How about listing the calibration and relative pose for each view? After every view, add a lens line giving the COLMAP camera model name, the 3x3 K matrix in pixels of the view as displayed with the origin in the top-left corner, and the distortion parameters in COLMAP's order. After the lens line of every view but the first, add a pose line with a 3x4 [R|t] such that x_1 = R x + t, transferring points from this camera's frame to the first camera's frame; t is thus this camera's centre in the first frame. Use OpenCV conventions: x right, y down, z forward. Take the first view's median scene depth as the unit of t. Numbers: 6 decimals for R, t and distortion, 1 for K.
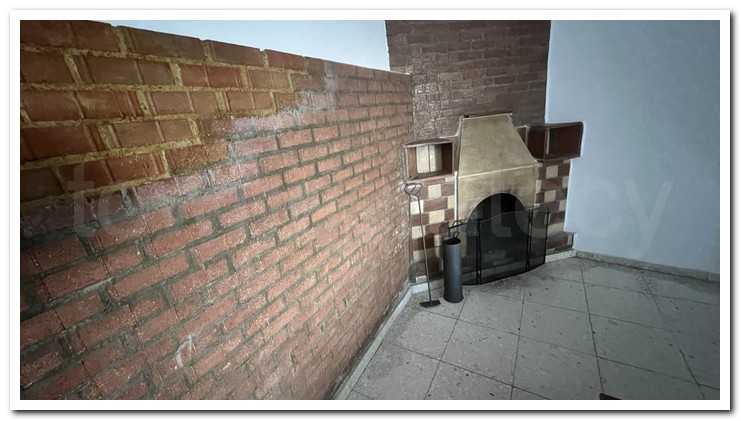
lens RADIAL K [[280.1, 0, 368.7], [0, 280.1, 210.1], [0, 0, 1]] dist [-0.000753, 0.000278]
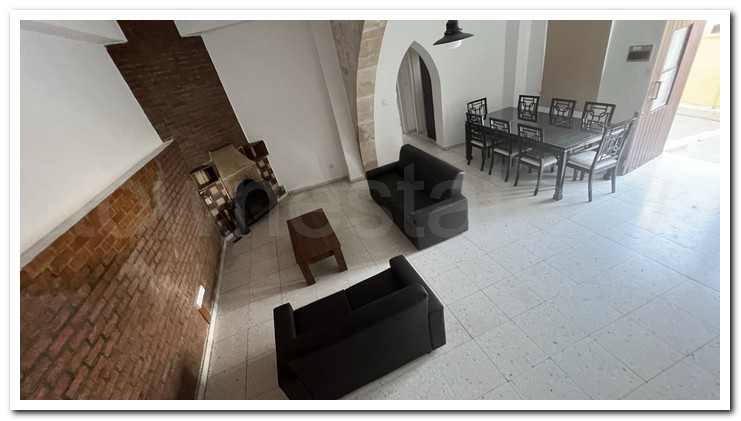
lens RADIAL K [[277.2, 0, 370.5], [0, 277.2, 210.5], [0, 0, 1]] dist [0.000492, 0.000047]
pose [[0.628278, -0.408496, 0.662116, -0.437907], [0.367215, 0.906000, 0.210514, 0.059077], [-0.685871, 0.110878, 0.719227, -1.200905]]
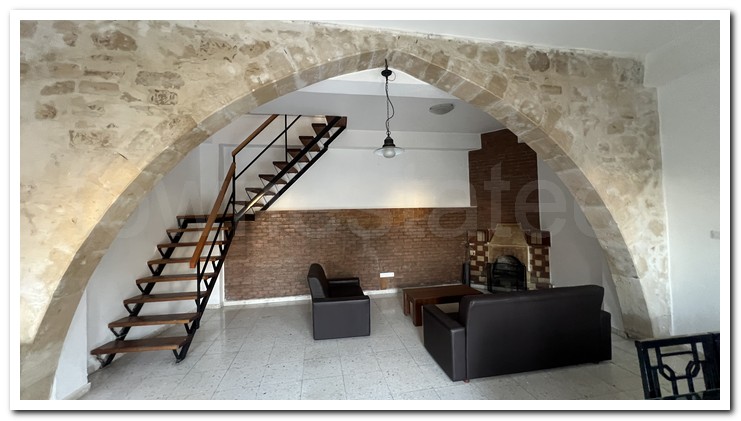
lens RADIAL K [[280.1, 0, 368.7], [0, 280.1, 210.1], [0, 0, 1]] dist [-0.000753, 0.000278]
pose [[0.658025, 0.087957, -0.747842, 1.461398], [-0.289832, 0.946223, -0.143733, 0.273199], [0.694983, 0.311328, 0.648131, -1.541548]]
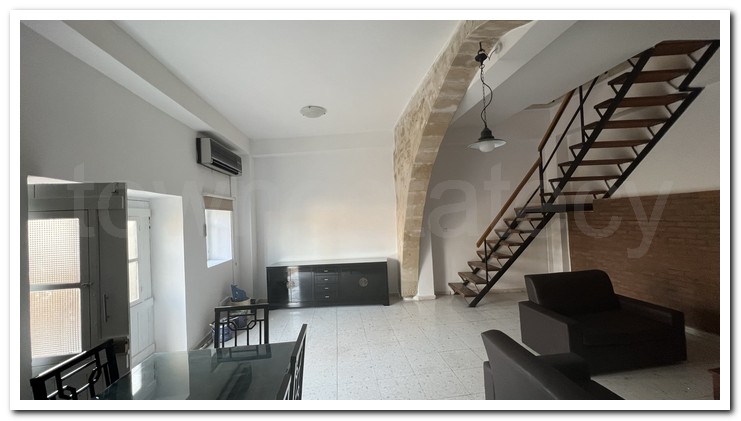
lens RADIAL K [[280.1, 0, 368.7], [0, 280.1, 210.1], [0, 0, 1]] dist [-0.000753, 0.000278]
pose [[-0.778719, 0.145514, -0.610264, 1.643496], [-0.056774, 0.952393, 0.299539, -0.222374], [0.624798, 0.267904, -0.733386, -0.201932]]
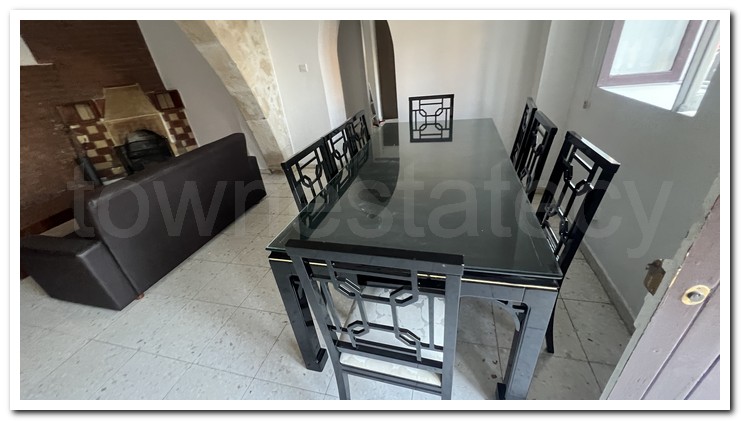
lens RADIAL K [[280.1, 0, 368.7], [0, 280.1, 210.1], [0, 0, 1]] dist [-0.000753, 0.000278]
pose [[0.961171, -0.115811, 0.250477, 1.433453], [0.077823, 0.984591, 0.156604, 0.302751], [-0.264754, -0.131030, 0.955372, -1.299443]]
